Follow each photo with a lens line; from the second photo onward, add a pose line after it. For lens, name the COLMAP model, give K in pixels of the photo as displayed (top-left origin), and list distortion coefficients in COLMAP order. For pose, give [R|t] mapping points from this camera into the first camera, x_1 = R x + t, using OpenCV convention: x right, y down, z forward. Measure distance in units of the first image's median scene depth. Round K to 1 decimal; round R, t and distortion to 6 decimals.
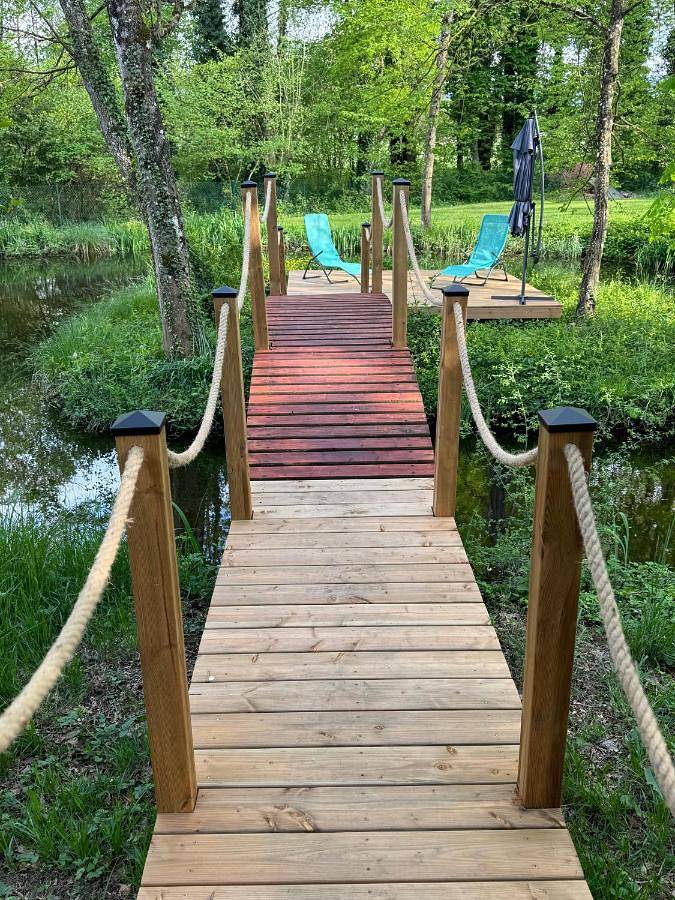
lens RADIAL K [[787.3, 0, 337.5], [0, 787.3, 450.0], [0, 0, 1]] dist [0.124020, -0.231610]
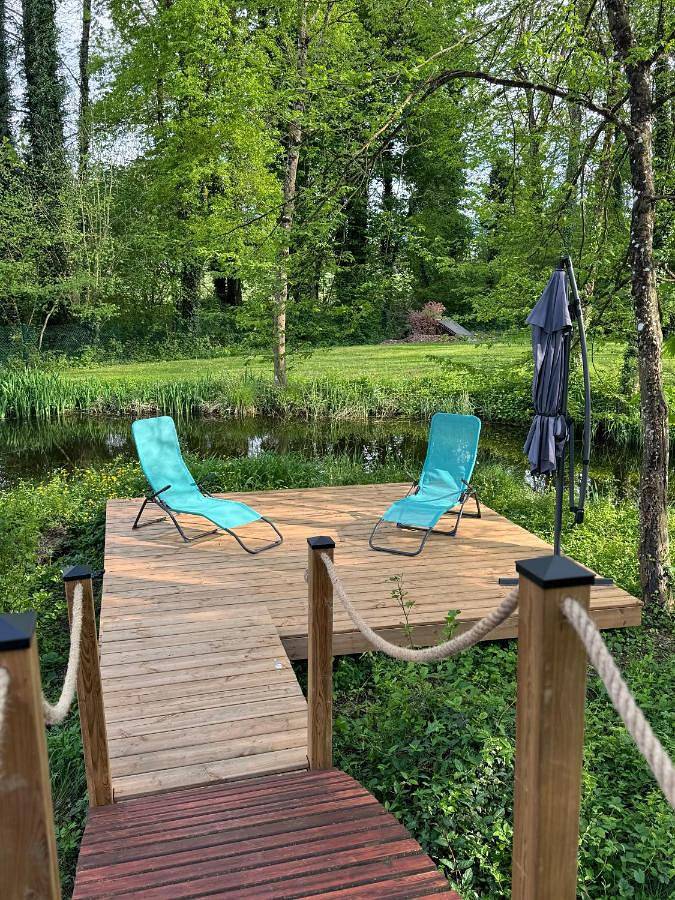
lens RADIAL K [[787.3, 0, 337.5], [0, 787.3, 450.0], [0, 0, 1]] dist [0.124020, -0.231610]
pose [[0.973591, -0.043292, 0.224158, -0.012425], [0.075393, 0.987740, -0.136696, -0.086503], [-0.215493, 0.149986, 0.964918, 0.197060]]
